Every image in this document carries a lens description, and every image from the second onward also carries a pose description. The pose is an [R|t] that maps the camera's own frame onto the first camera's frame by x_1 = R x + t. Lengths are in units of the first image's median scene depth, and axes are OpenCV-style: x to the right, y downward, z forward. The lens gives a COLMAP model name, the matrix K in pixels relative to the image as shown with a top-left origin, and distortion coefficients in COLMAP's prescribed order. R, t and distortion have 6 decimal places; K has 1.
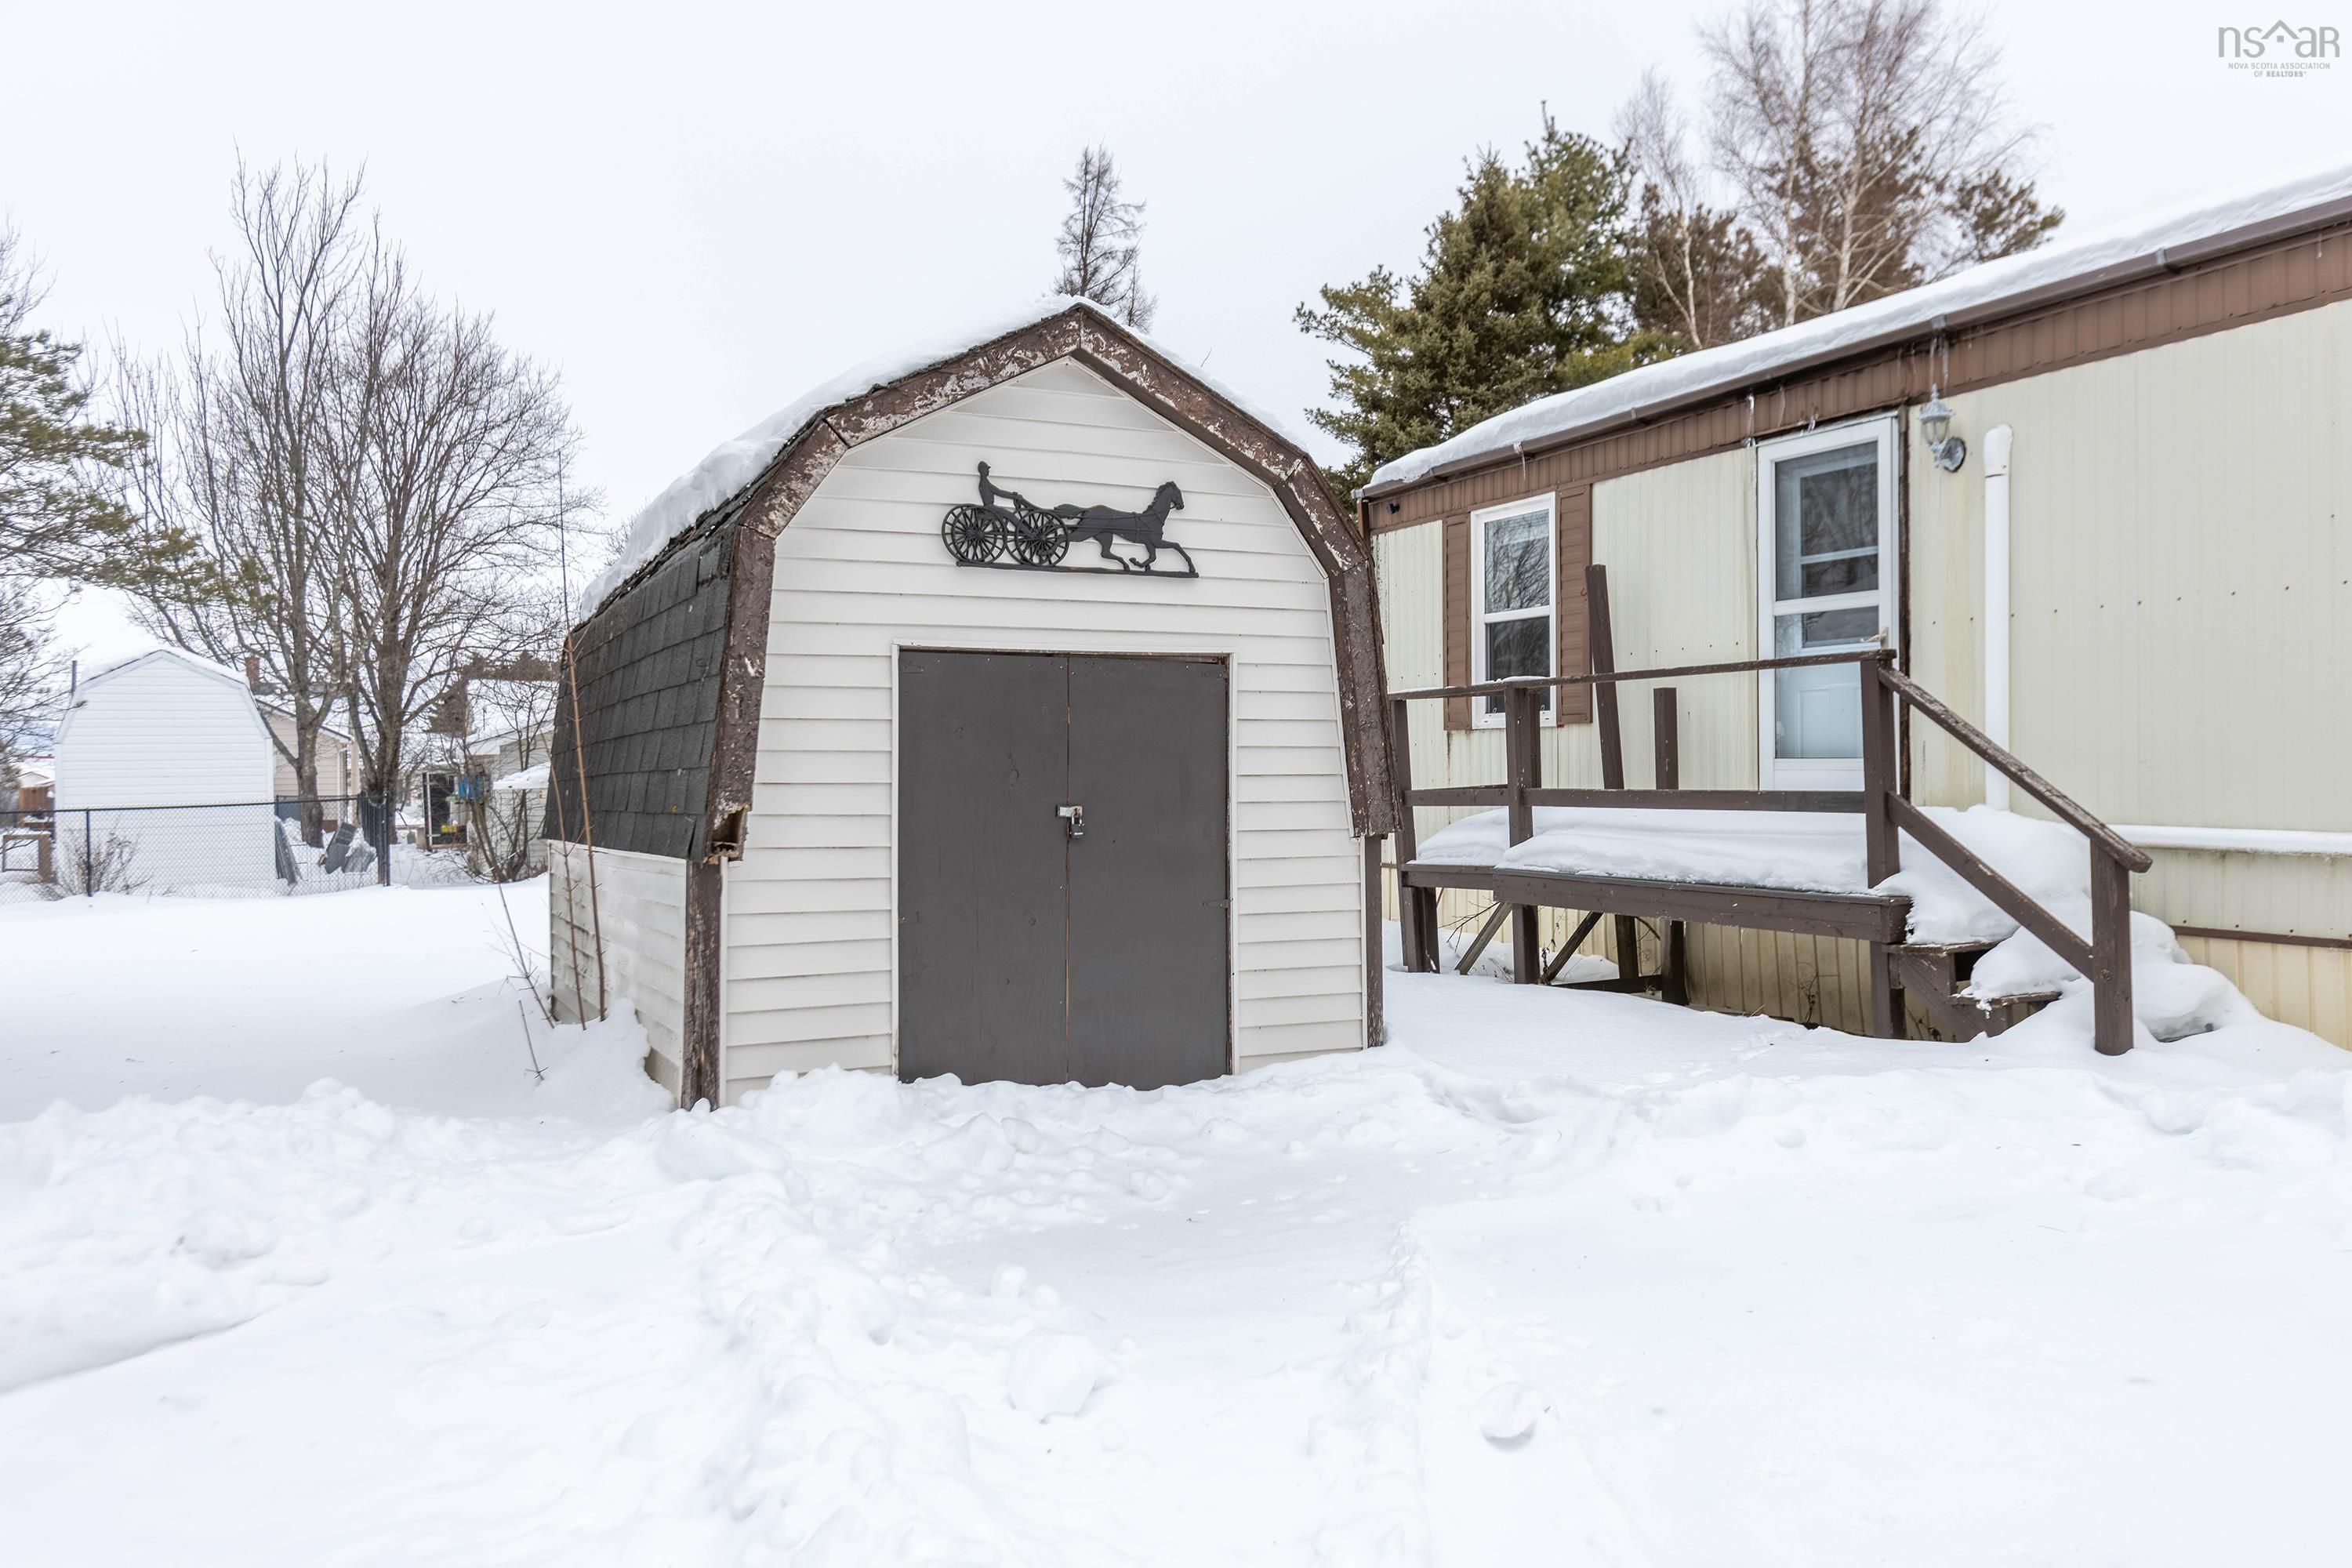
lens RADIAL K [[1688.8, 0, 1174.9], [0, 1688.8, 732.7], [0, 0, 1]] dist [0.008643, -0.002304]
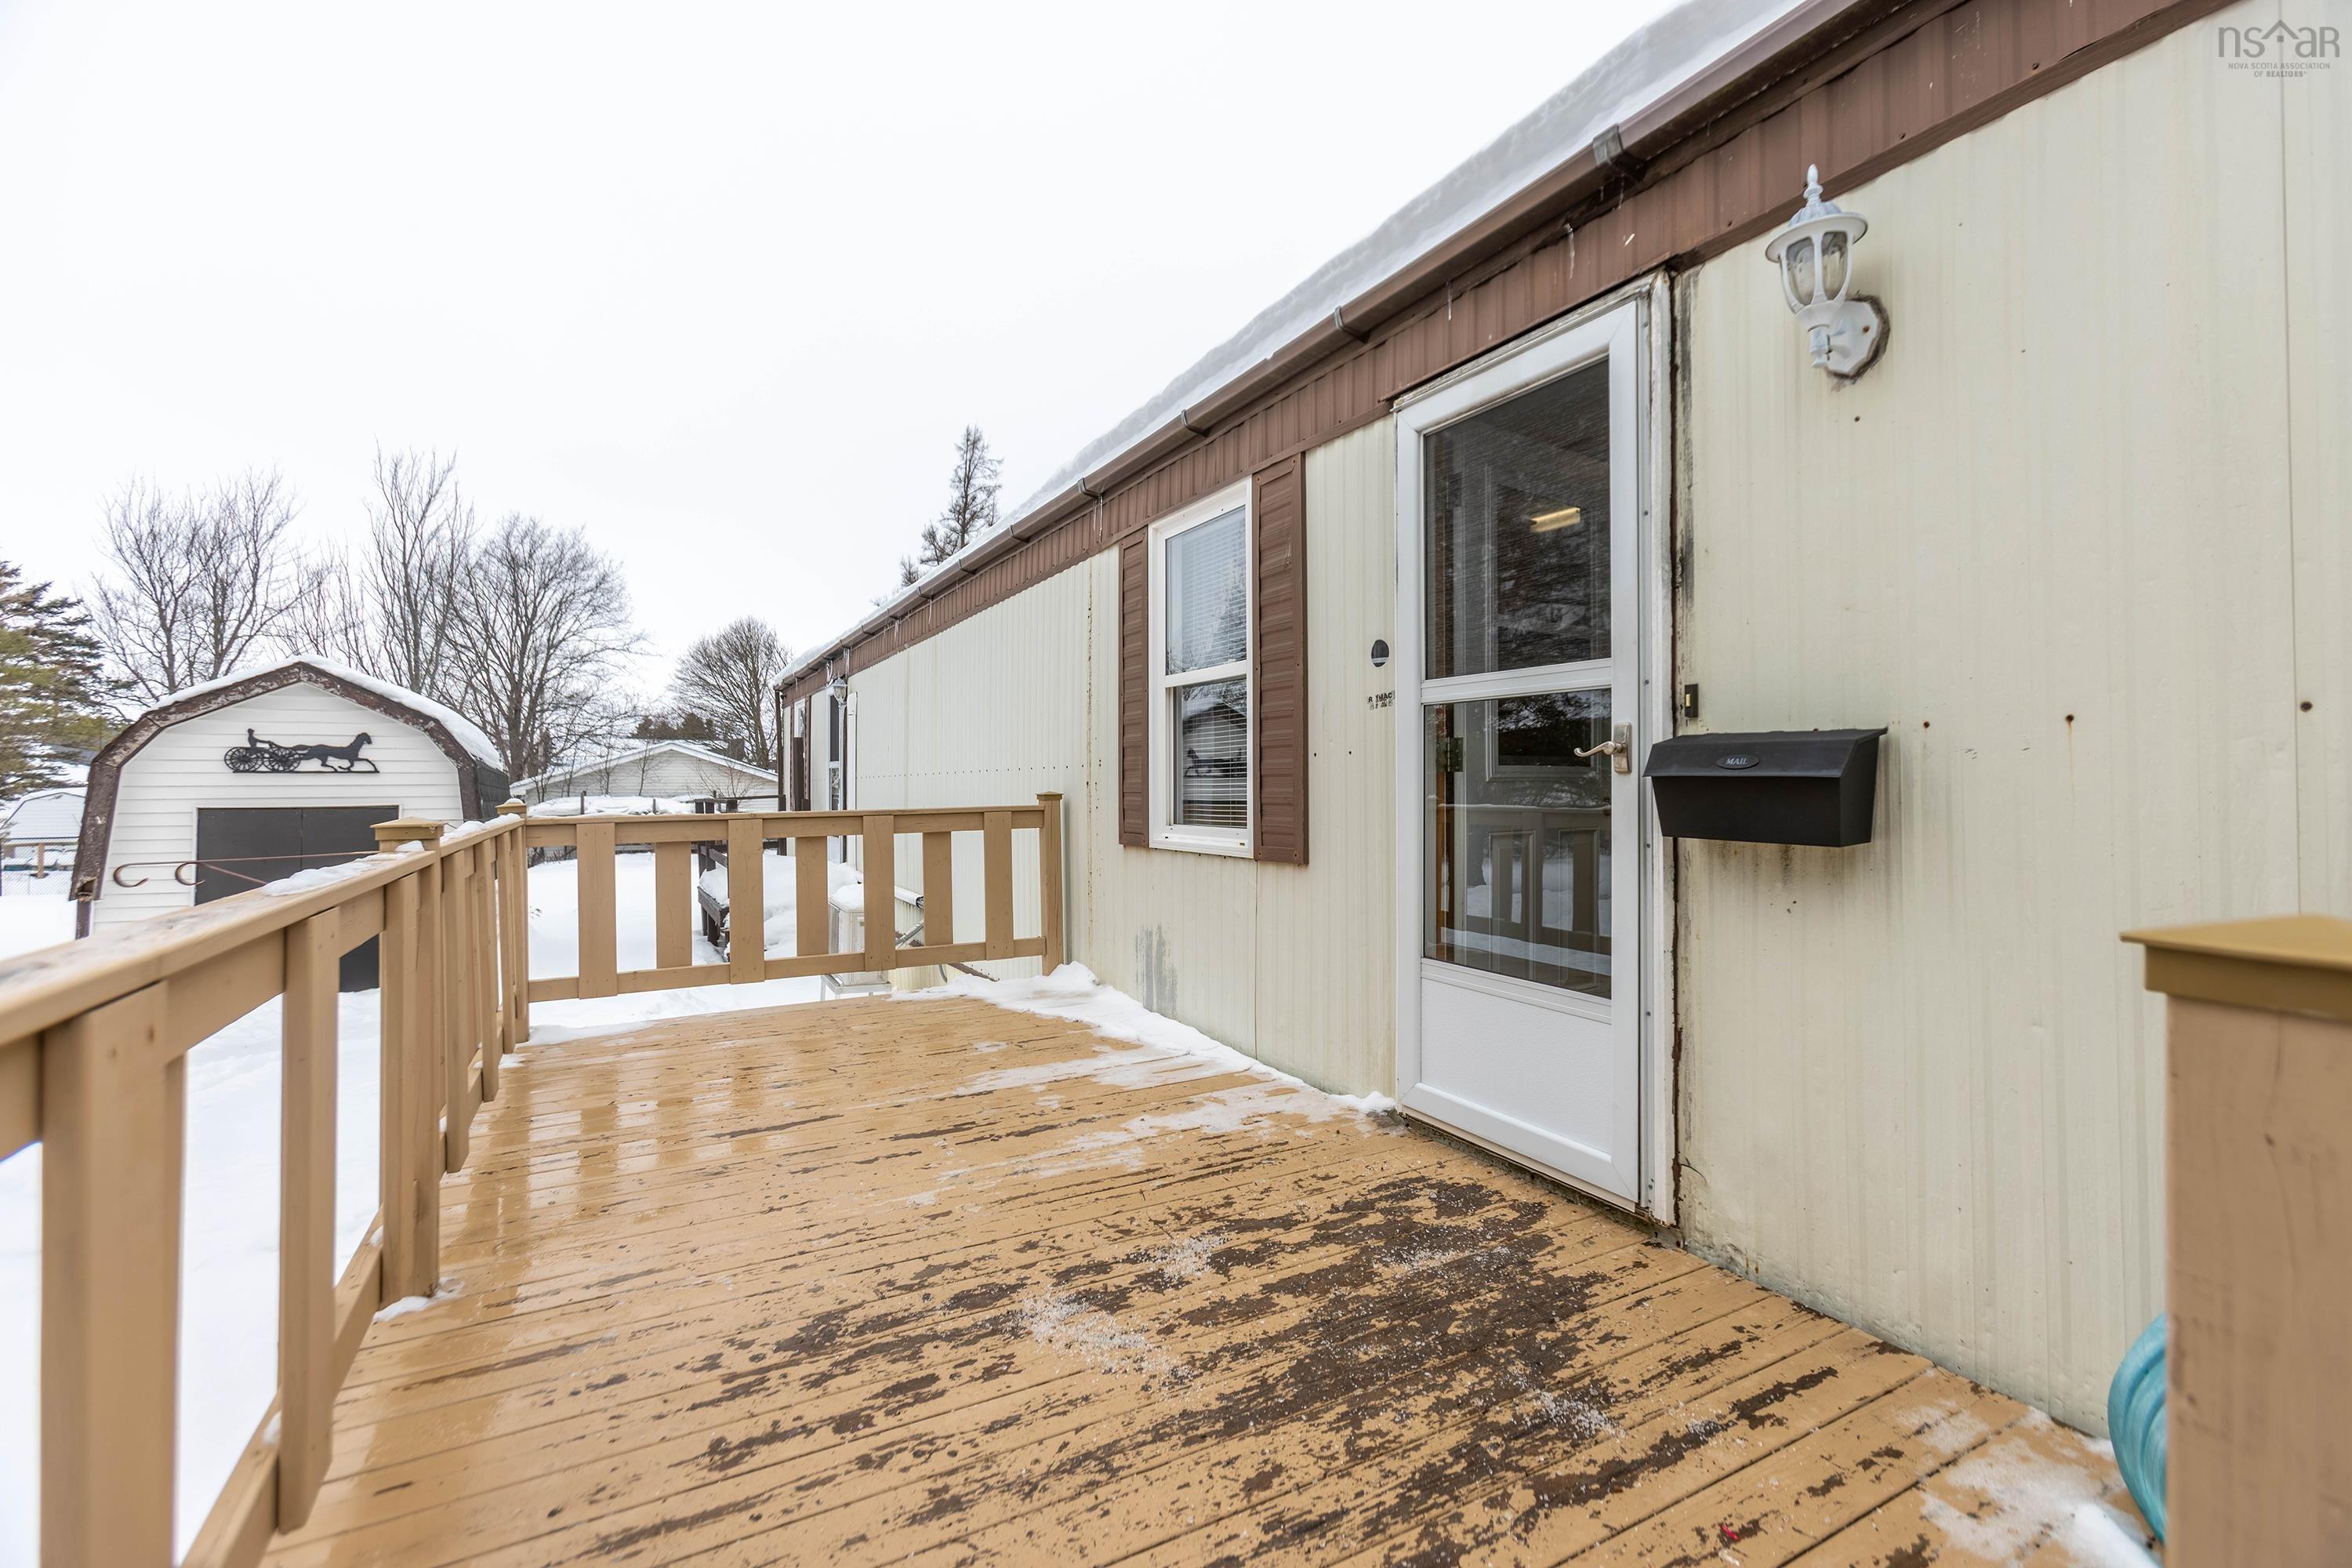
lens RADIAL K [[1037.0, 0, 1189.4], [0, 1037.0, 767.8], [0, 0, 1]] dist [-0.021269, 0.019144]
pose [[0.998353, 0.002294, 0.057332, 1.052431], [-0.002751, 0.999965, 0.007886, -0.113341], [-0.057312, -0.008030, 0.998324, -0.489951]]
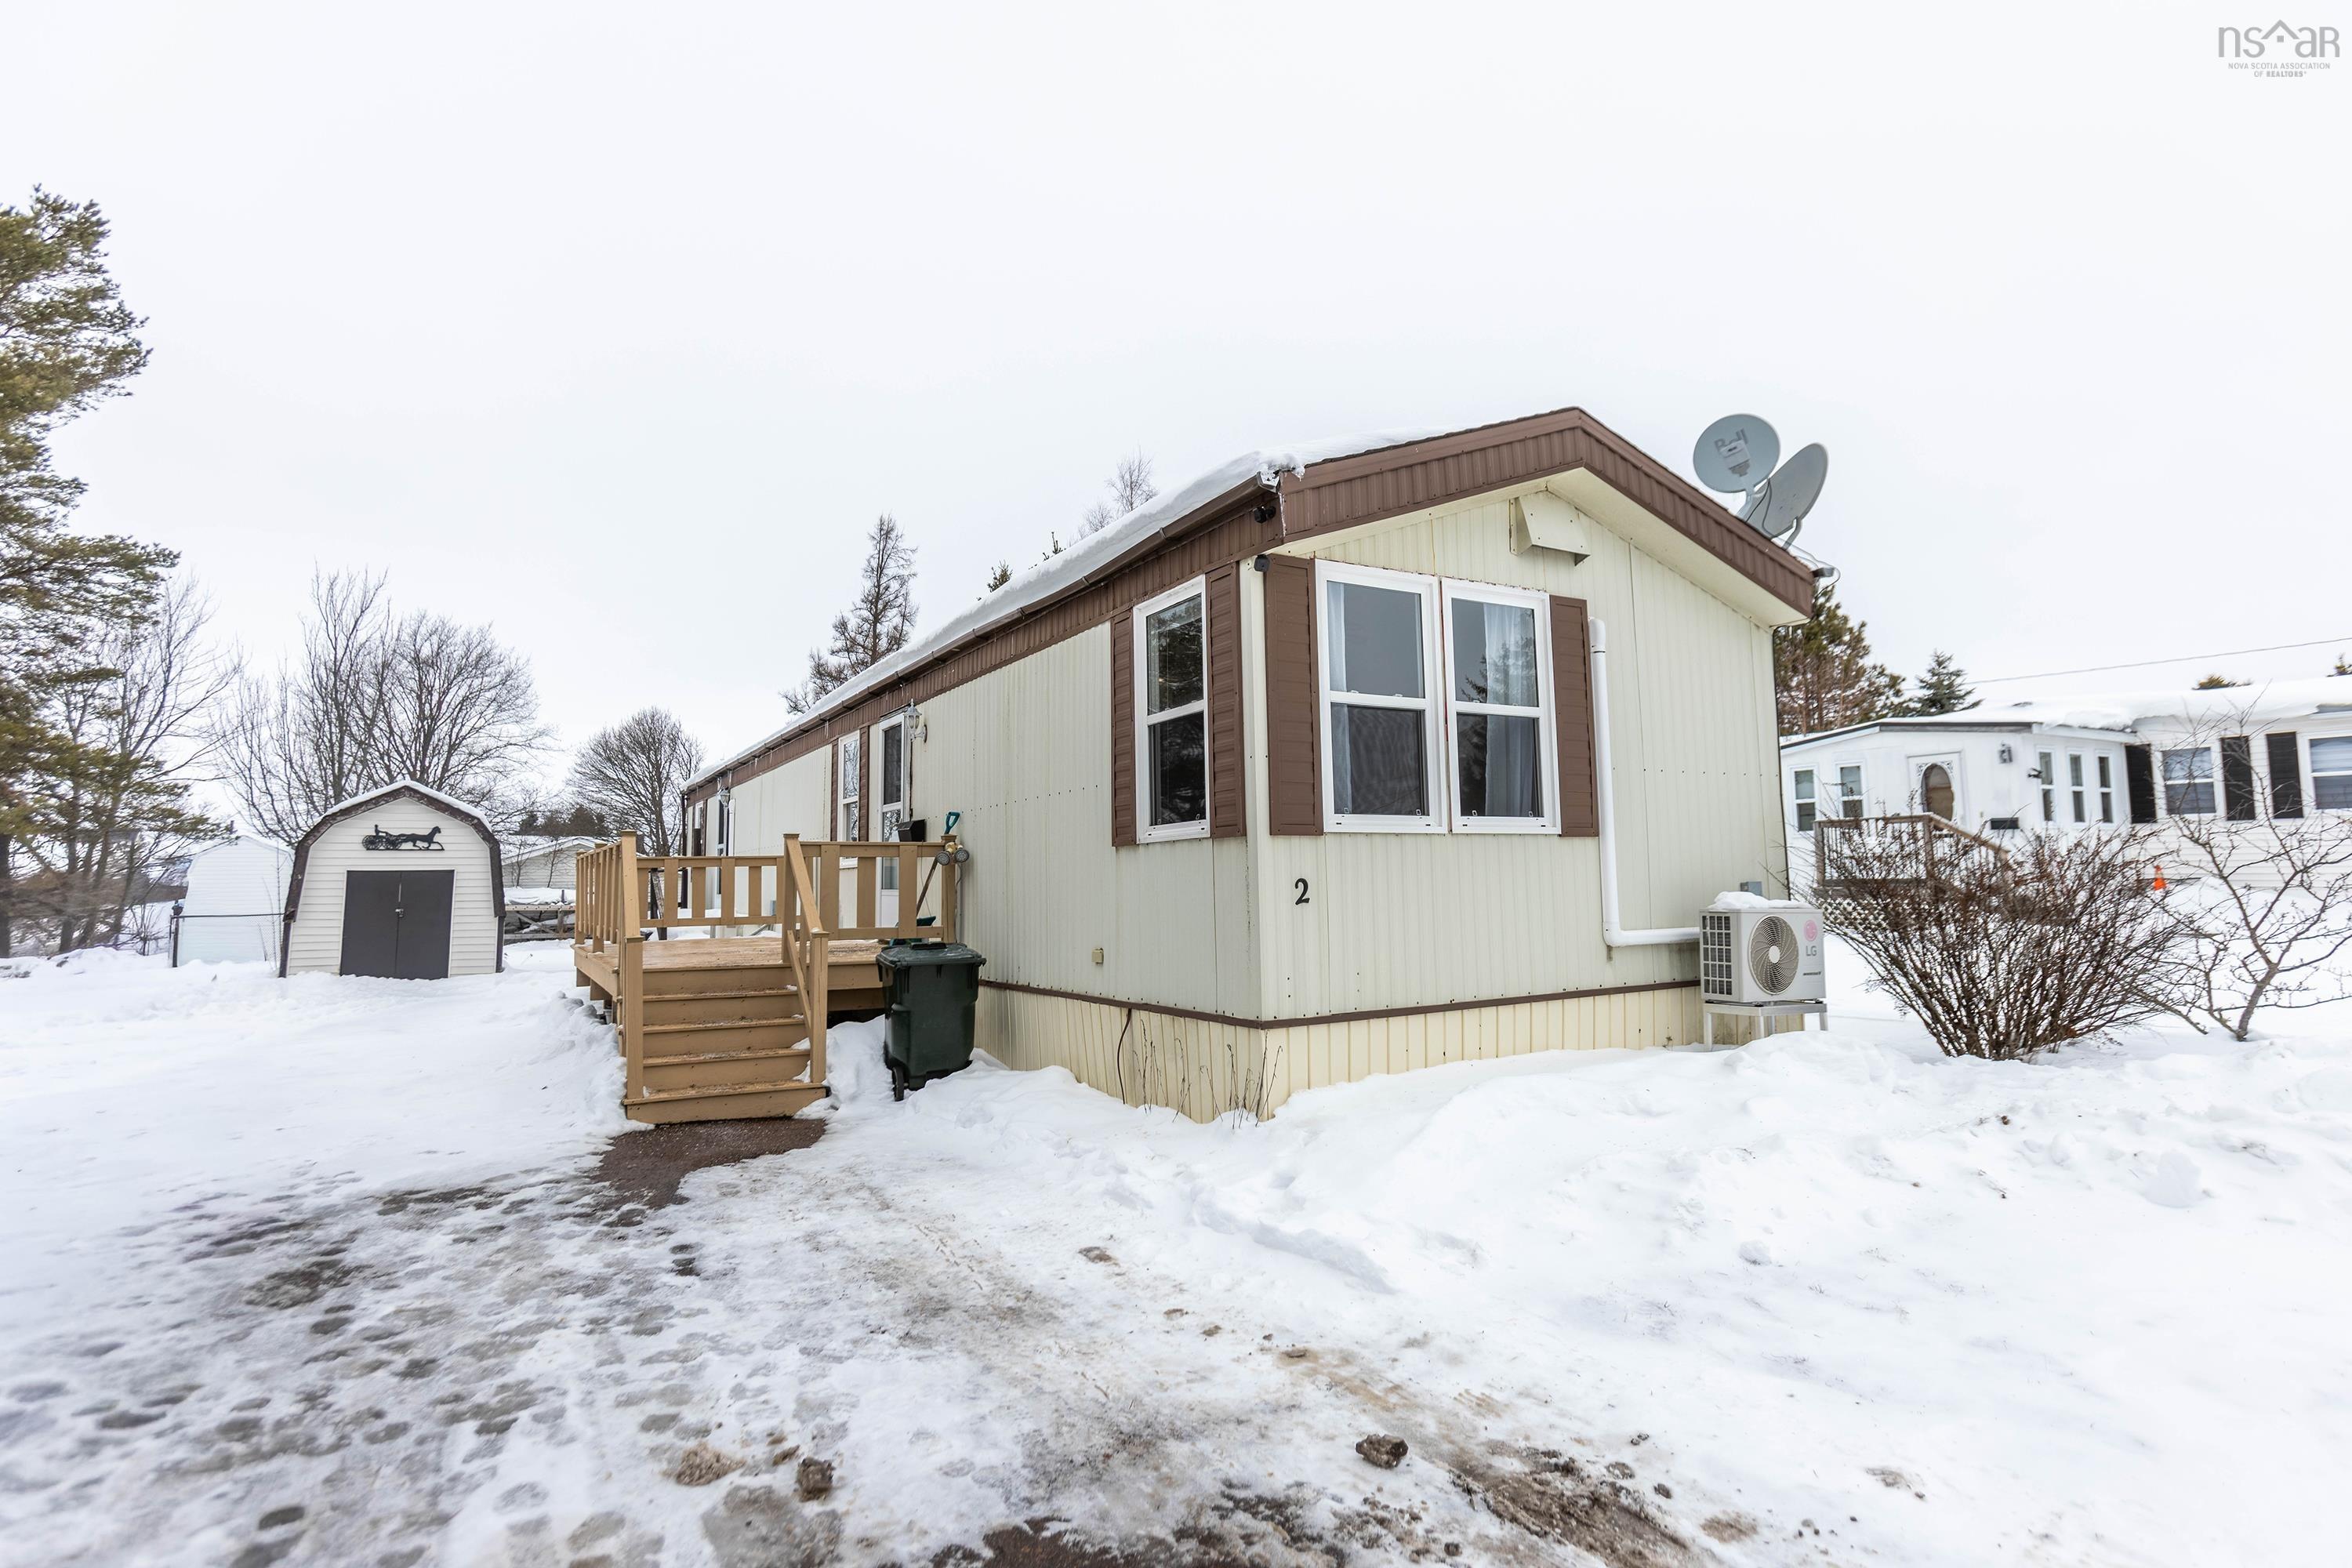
lens RADIAL K [[1222.4, 0, 1174.2], [0, 1222.4, 757.5], [0, 0, 1]] dist [0.016960, 0.001362]
pose [[0.998042, -0.000452, 0.062548, 1.536680], [0.005505, 0.996729, -0.080625, -0.067146], [-0.062307, 0.080811, 0.994780, -1.983317]]
